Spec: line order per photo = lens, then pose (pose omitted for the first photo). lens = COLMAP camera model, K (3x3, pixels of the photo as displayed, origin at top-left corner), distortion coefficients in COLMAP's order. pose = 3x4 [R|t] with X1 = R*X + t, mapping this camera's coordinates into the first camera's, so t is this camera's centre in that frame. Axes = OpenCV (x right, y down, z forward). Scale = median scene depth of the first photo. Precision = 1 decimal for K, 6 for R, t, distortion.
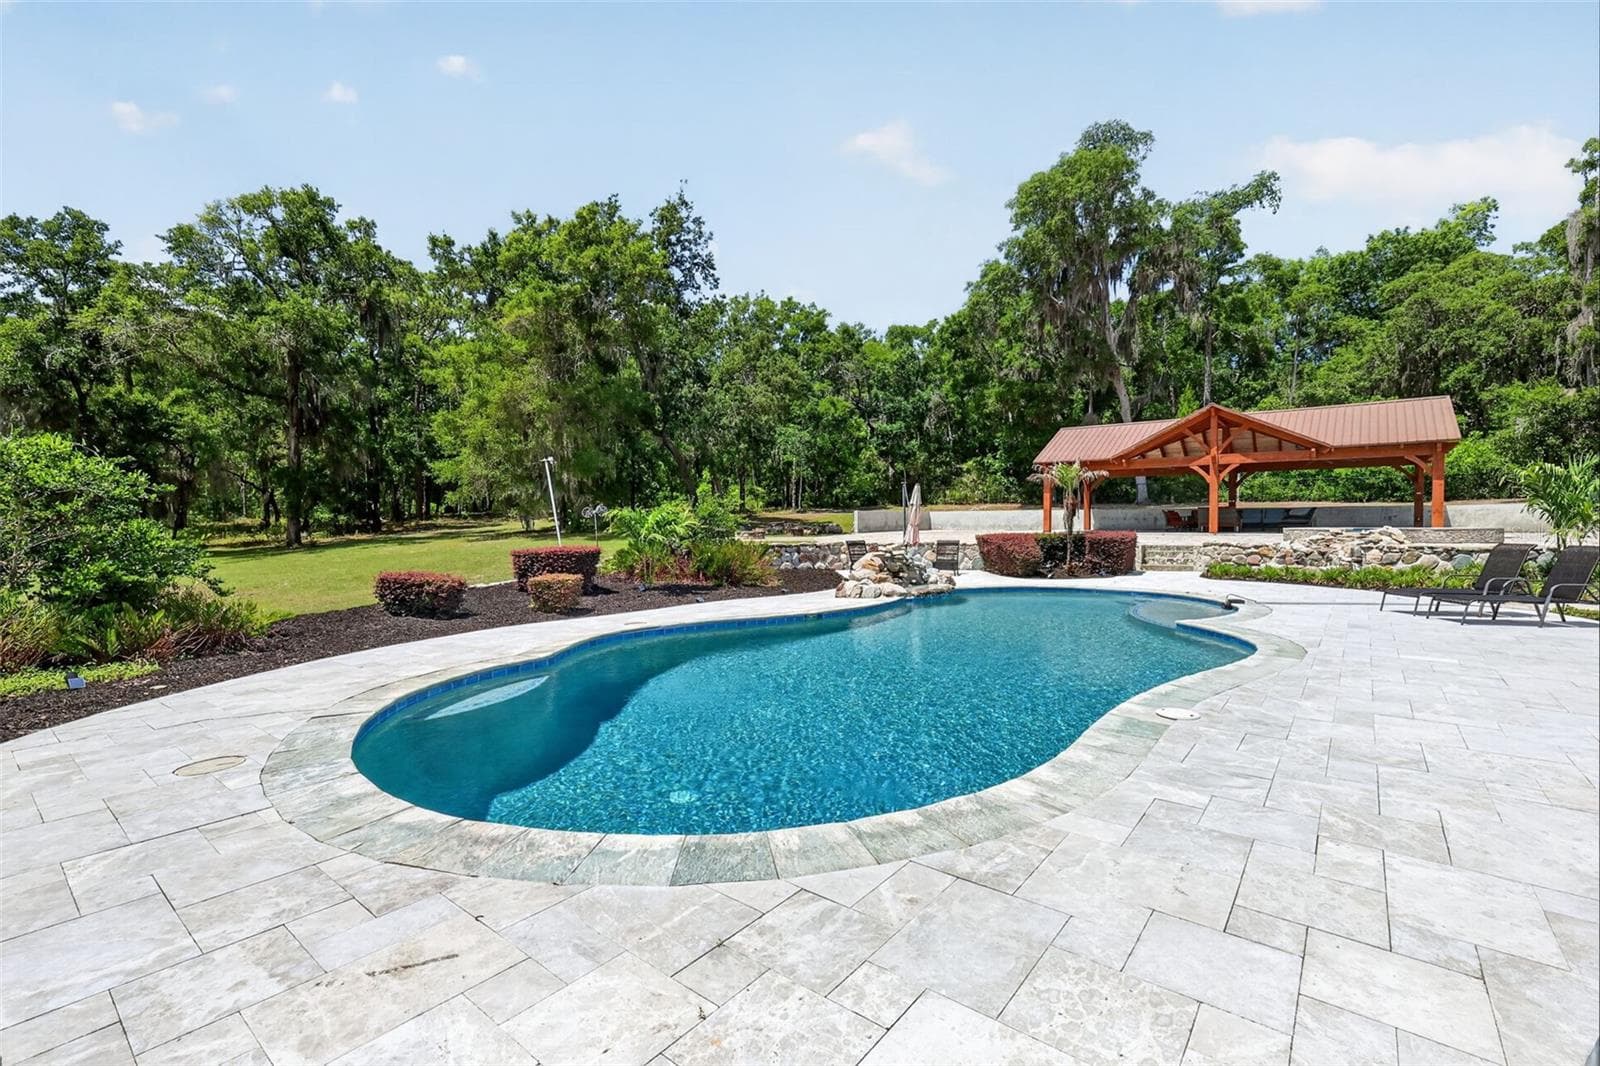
lens RADIAL K [[687.9, 0, 800.0], [0, 687.9, 533.0], [0, 0, 1]] dist [0.001557, 0.000482]
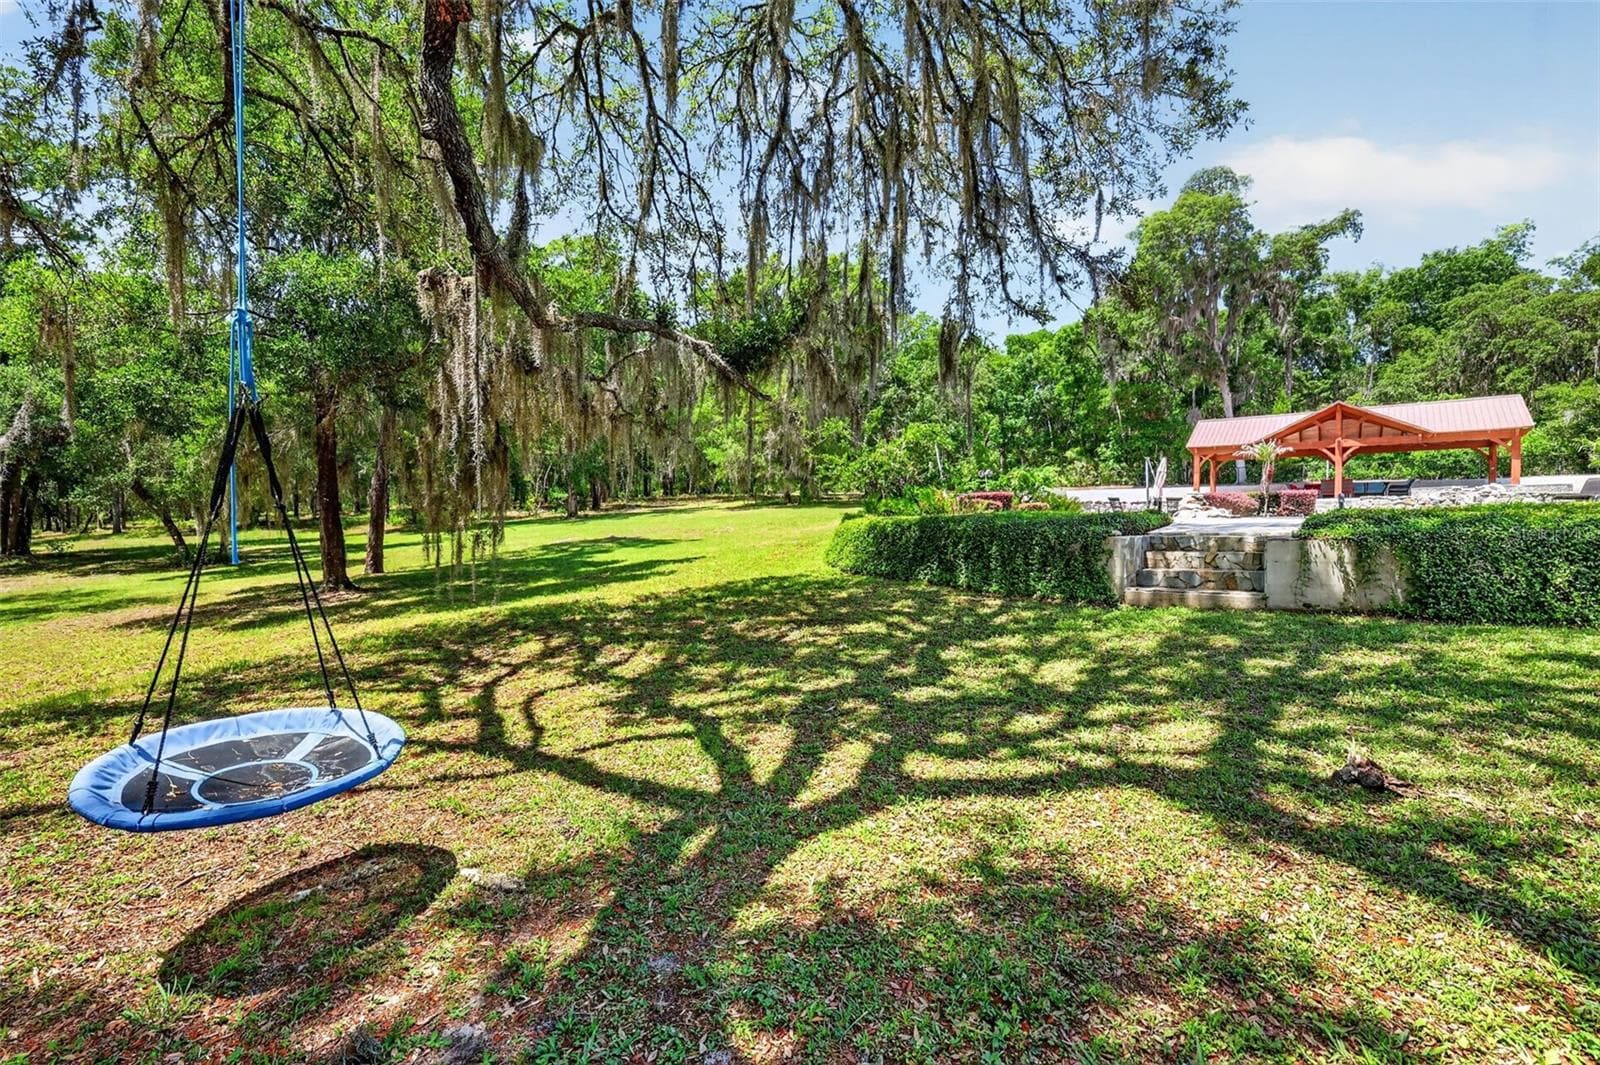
lens RADIAL K [[687.9, 0, 800.0], [0, 687.9, 532.5], [0, 0, 1]] dist [0.001557, 0.000482]
pose [[0.999950, -0.002546, -0.009707, -0.298769], [0.002576, 0.999992, 0.003047, 0.041108], [0.009700, -0.003072, 0.999948, -0.237674]]
